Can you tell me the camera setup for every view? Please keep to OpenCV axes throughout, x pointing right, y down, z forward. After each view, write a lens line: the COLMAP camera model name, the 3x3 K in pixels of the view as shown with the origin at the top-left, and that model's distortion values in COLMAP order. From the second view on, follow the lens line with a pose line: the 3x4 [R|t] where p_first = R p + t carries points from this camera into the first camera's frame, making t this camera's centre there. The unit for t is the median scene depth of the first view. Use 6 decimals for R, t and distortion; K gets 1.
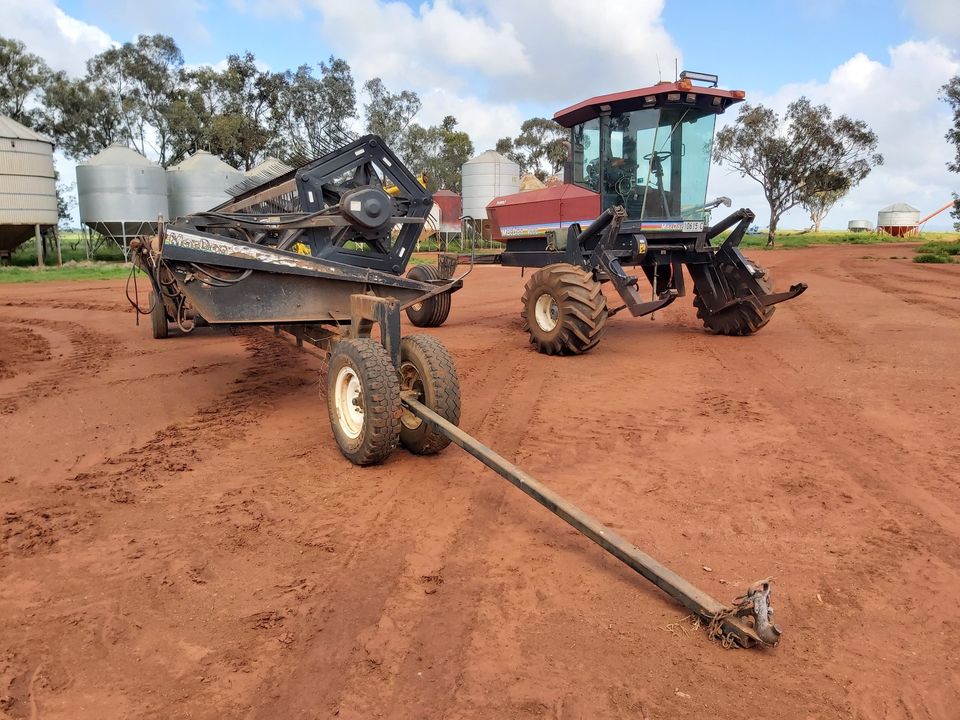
lens RADIAL K [[767.8, 0, 480.0], [0, 767.8, 360.0], [0, 0, 1]] dist [0.137590, -0.238414]
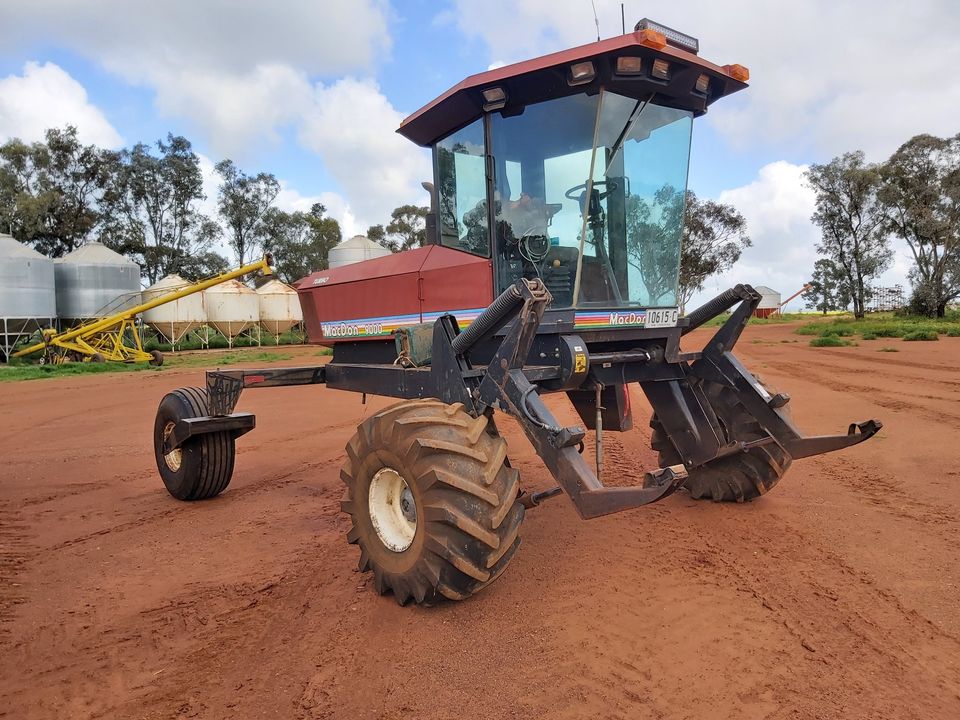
lens RADIAL K [[767.8, 0, 480.0], [0, 767.8, 360.0], [0, 0, 1]] dist [0.137590, -0.238414]
pose [[0.987595, -0.028492, 0.154418, 0.057021], [0.045387, 0.993221, -0.107012, -0.079628], [-0.150322, 0.112693, 0.982193, 0.433410]]
